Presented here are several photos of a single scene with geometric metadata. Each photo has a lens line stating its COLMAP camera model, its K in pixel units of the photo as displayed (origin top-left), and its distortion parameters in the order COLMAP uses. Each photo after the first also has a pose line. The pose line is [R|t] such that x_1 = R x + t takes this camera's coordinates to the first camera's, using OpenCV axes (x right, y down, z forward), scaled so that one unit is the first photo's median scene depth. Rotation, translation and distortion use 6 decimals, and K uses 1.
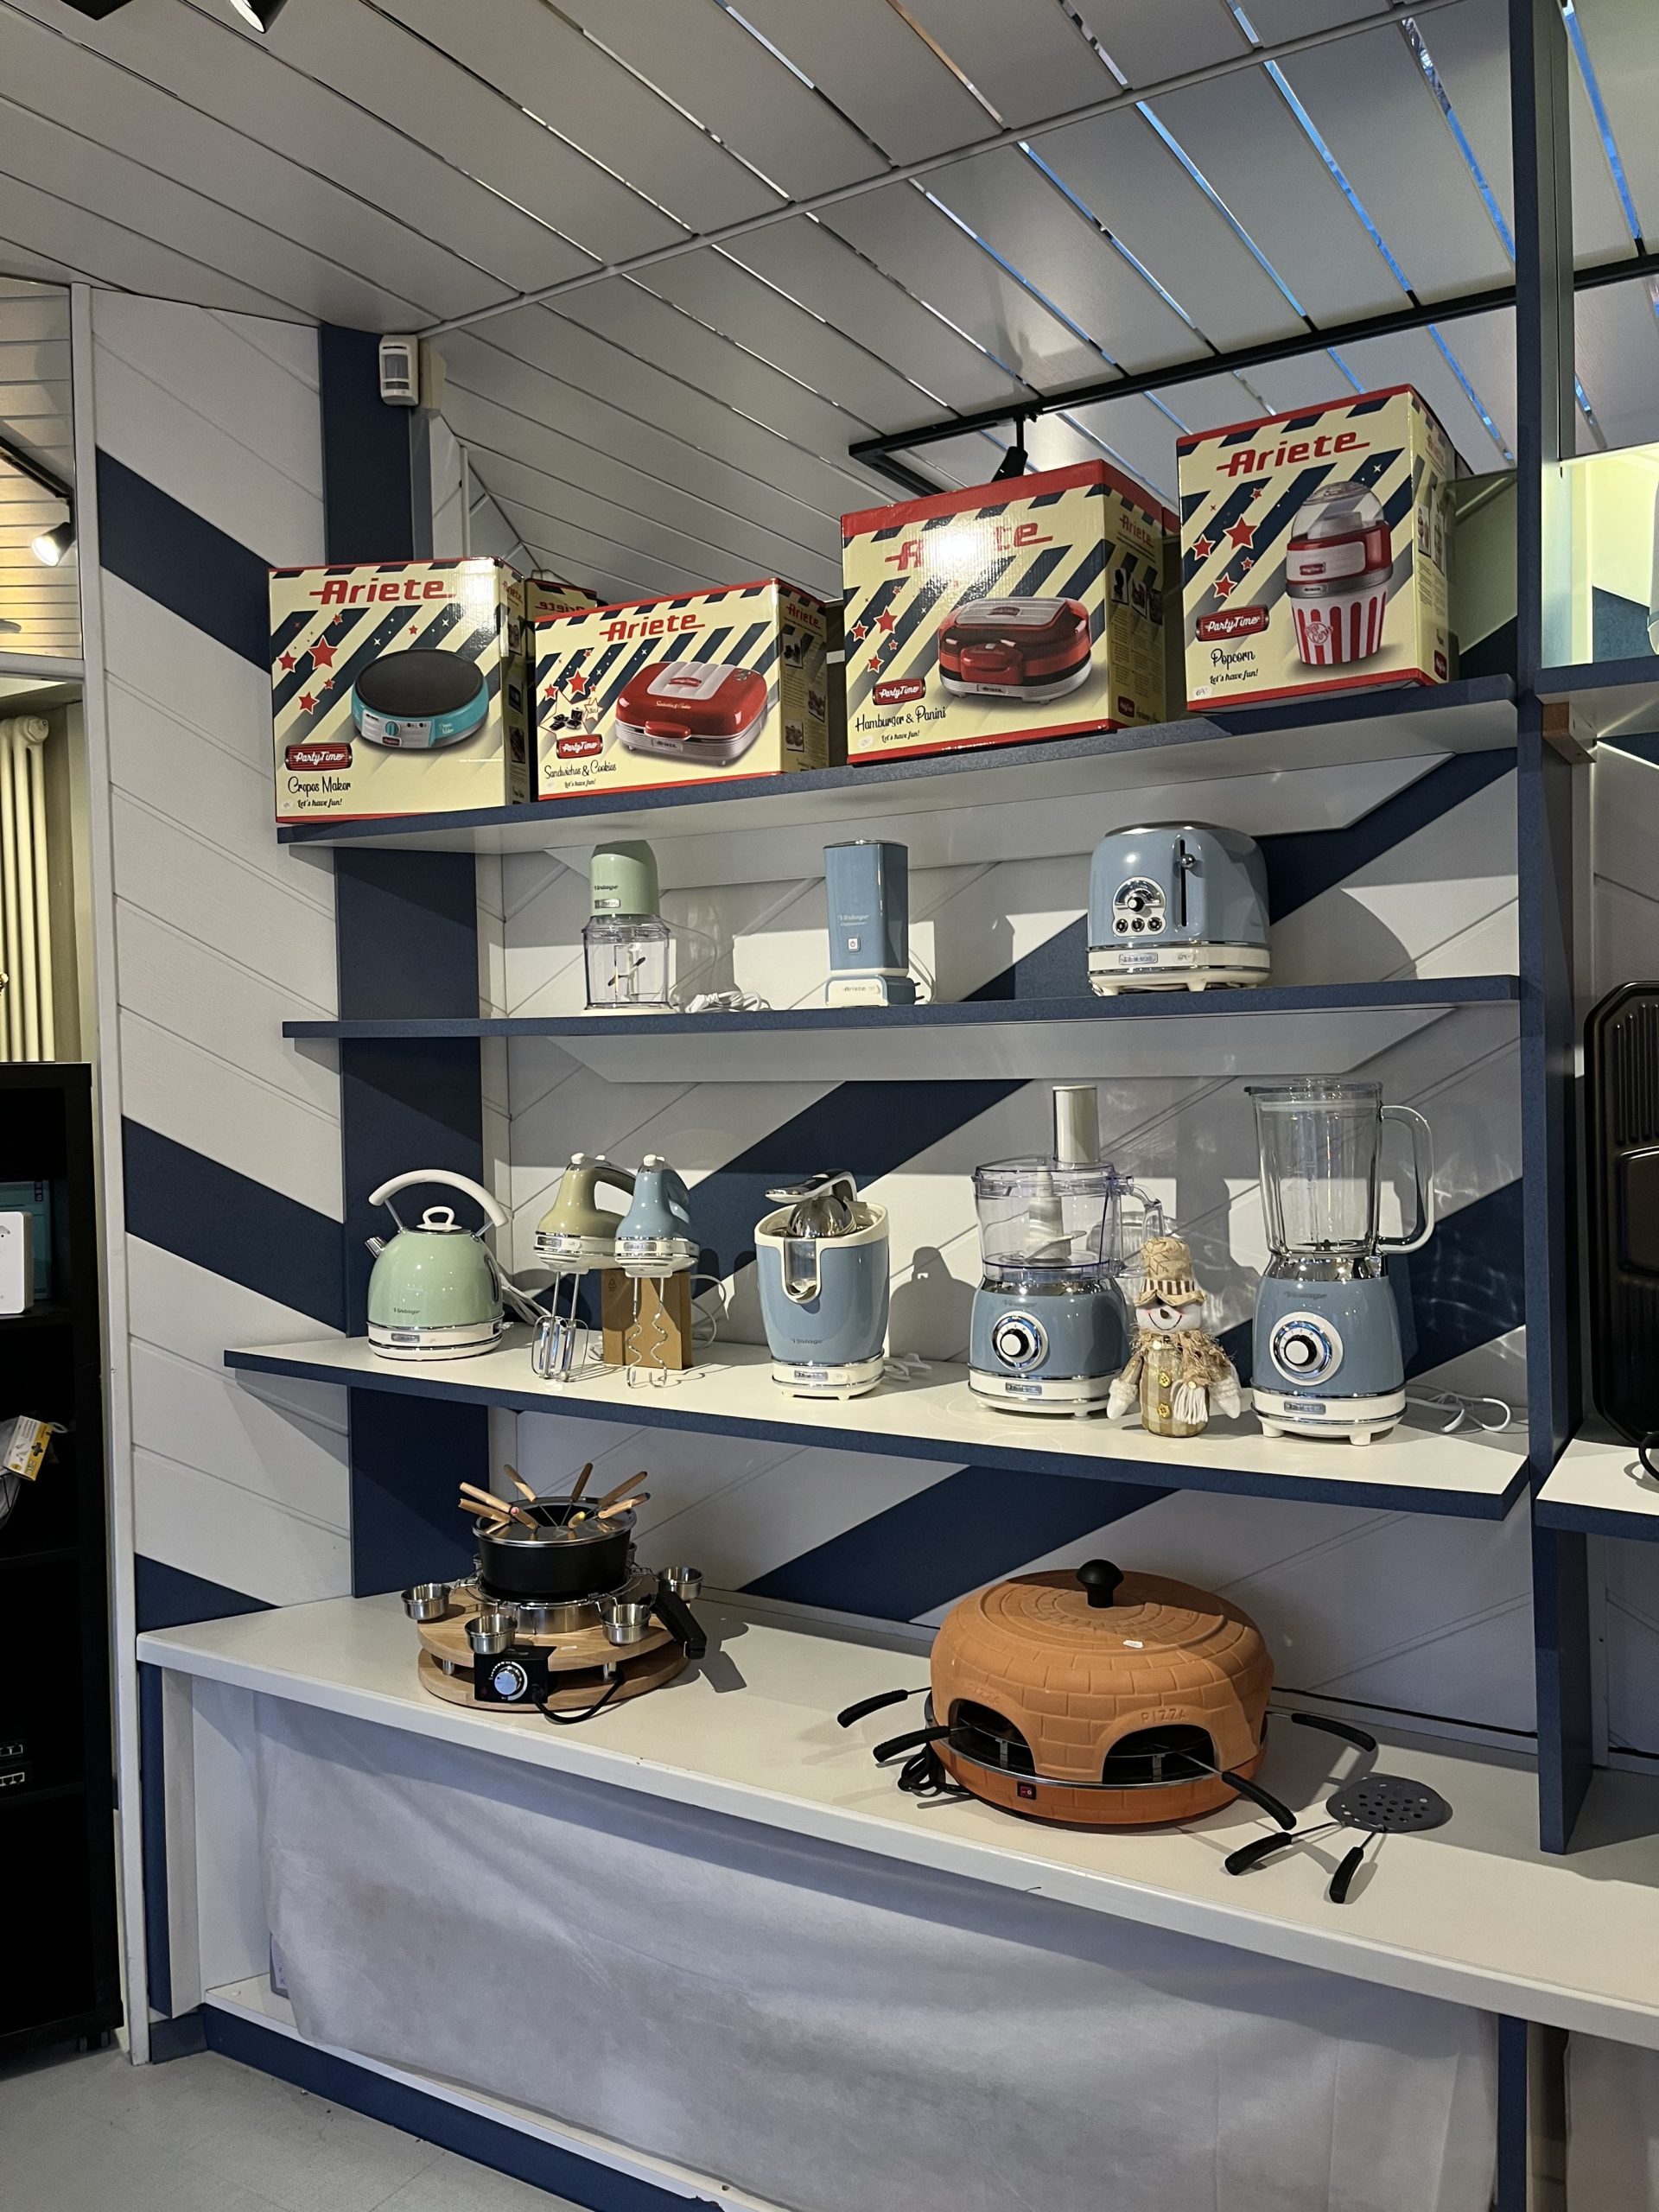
lens RADIAL K [[1718.0, 0, 833.1], [0, 1718.0, 1098.7], [0, 0, 1]] dist [0.025987, -0.035426]
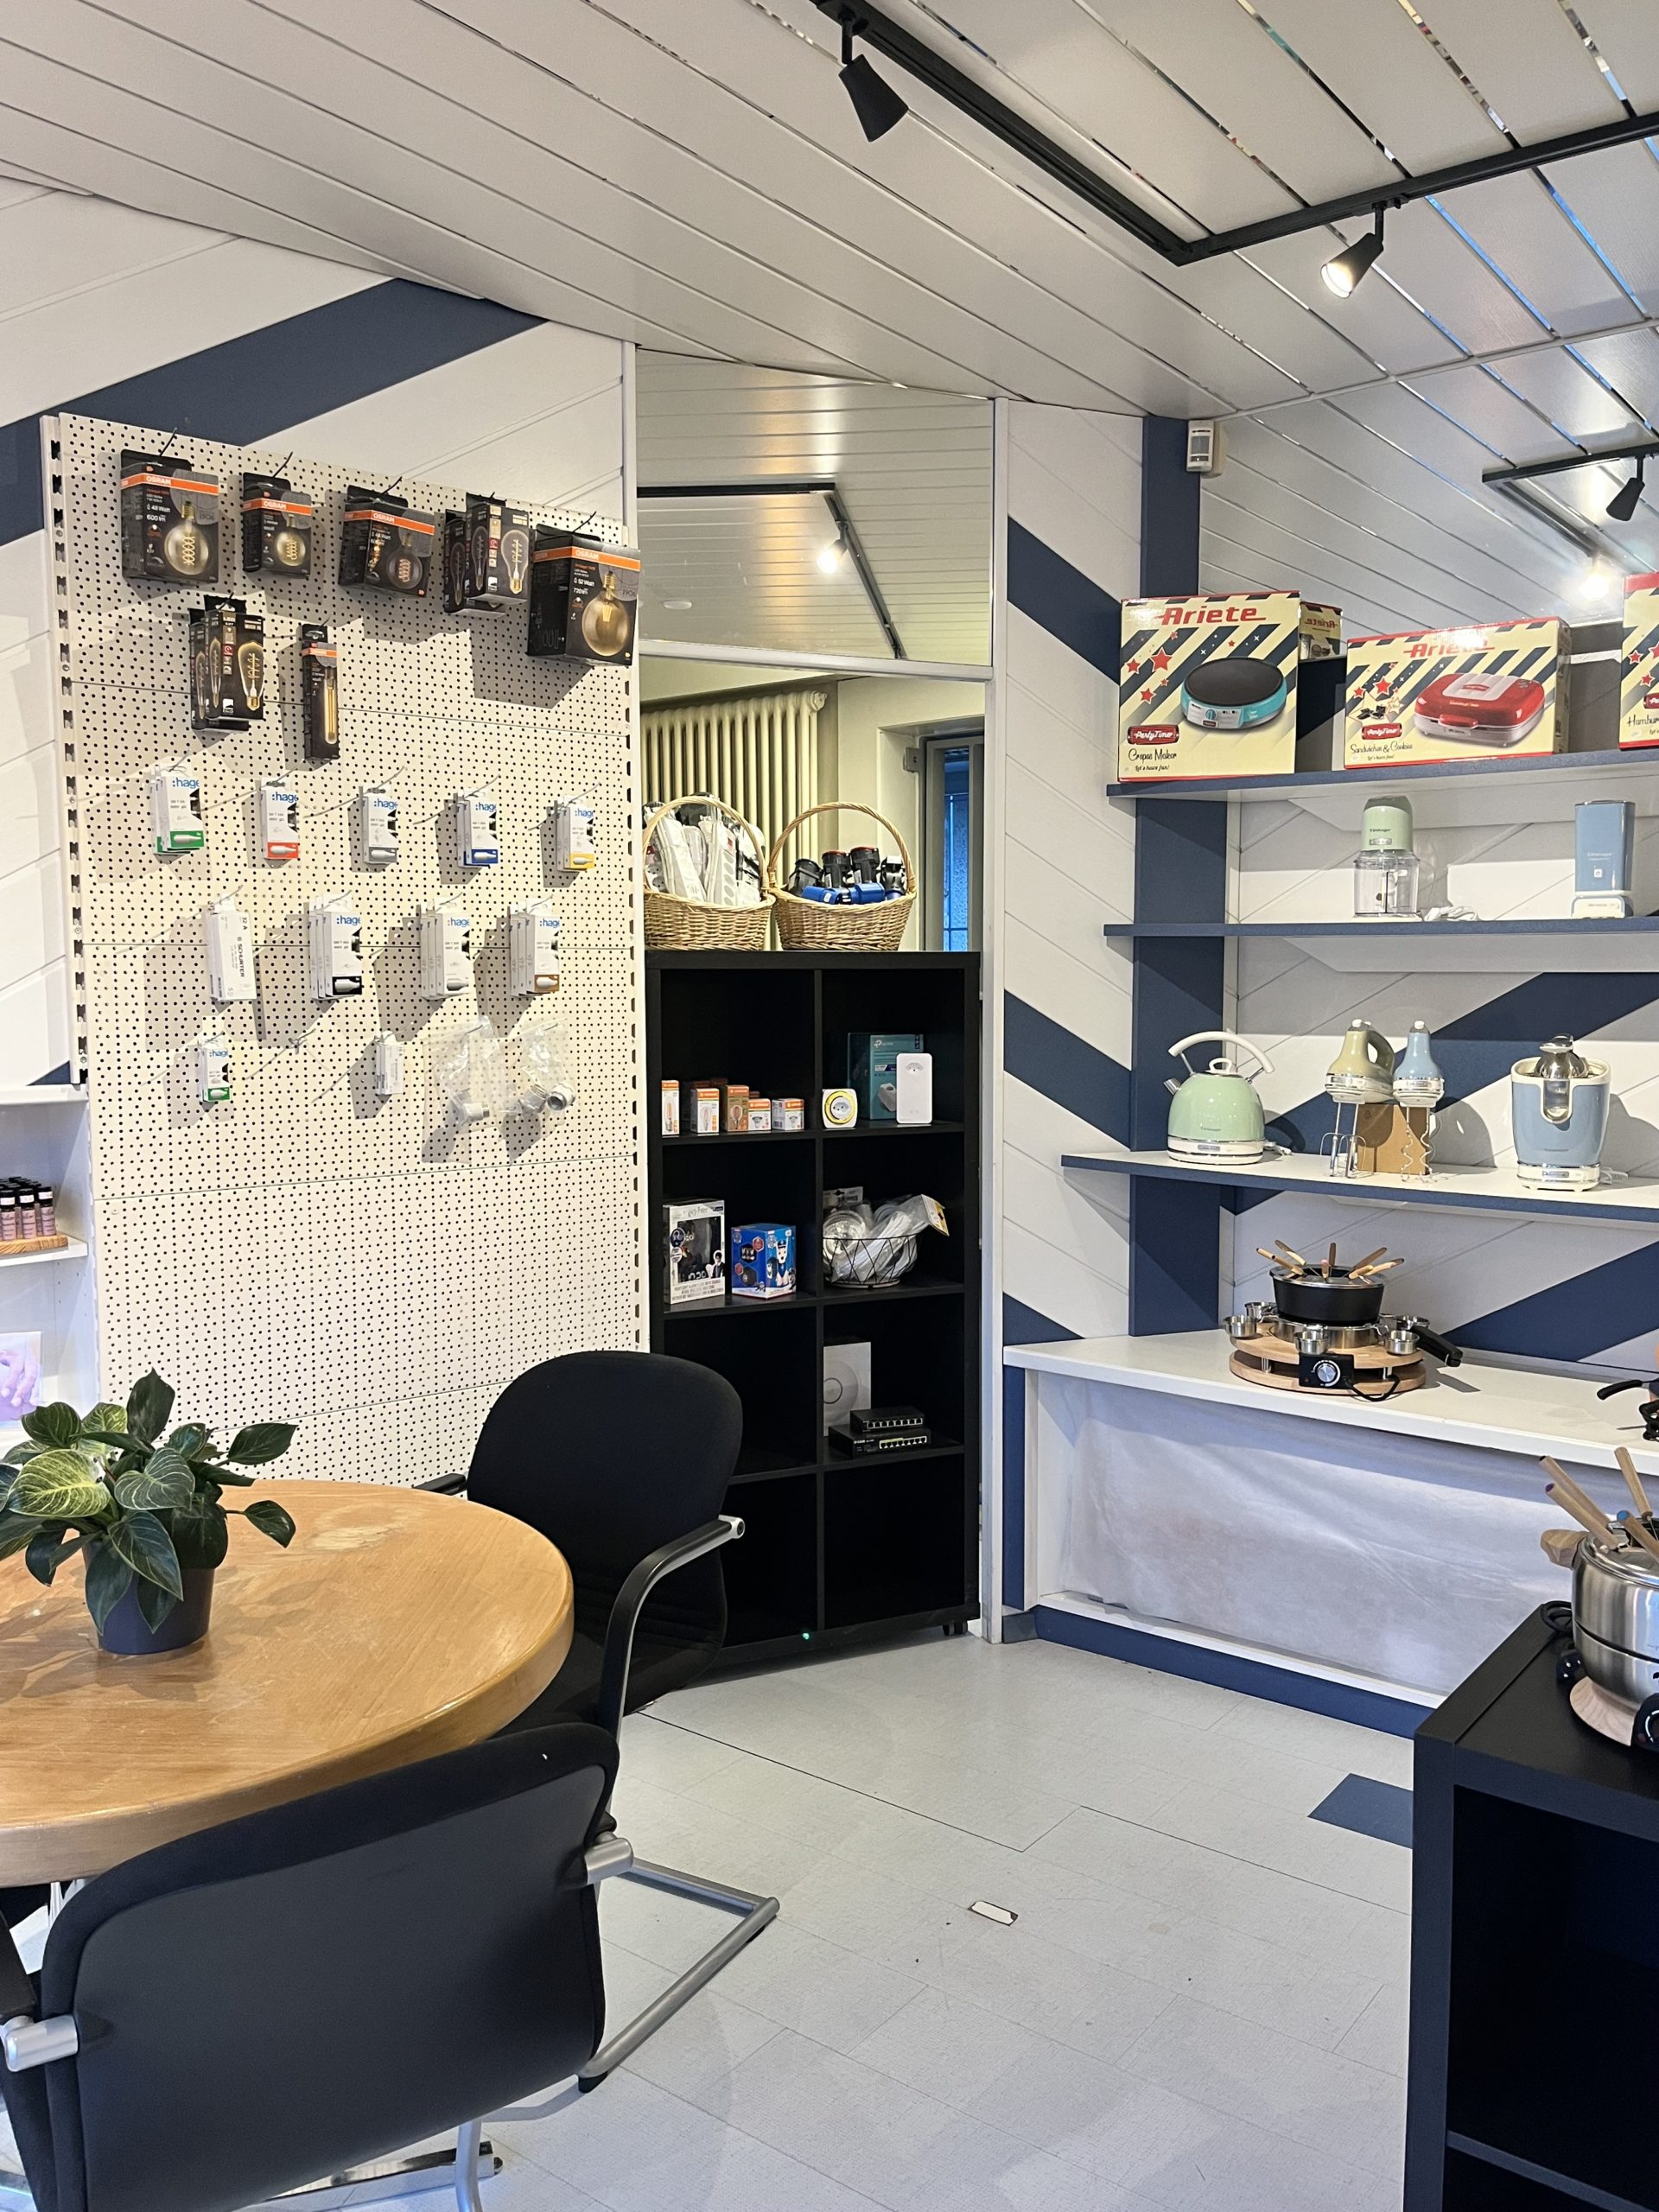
lens RADIAL K [[1718.0, 0, 832.7], [0, 1718.0, 1101.4], [0, 0, 1]] dist [0.025987, -0.035426]
pose [[0.991491, 0.026999, -0.127347, -0.377852], [-0.020224, 0.998325, 0.054203, 0.029902], [0.128597, -0.051166, 0.990376, -0.447774]]
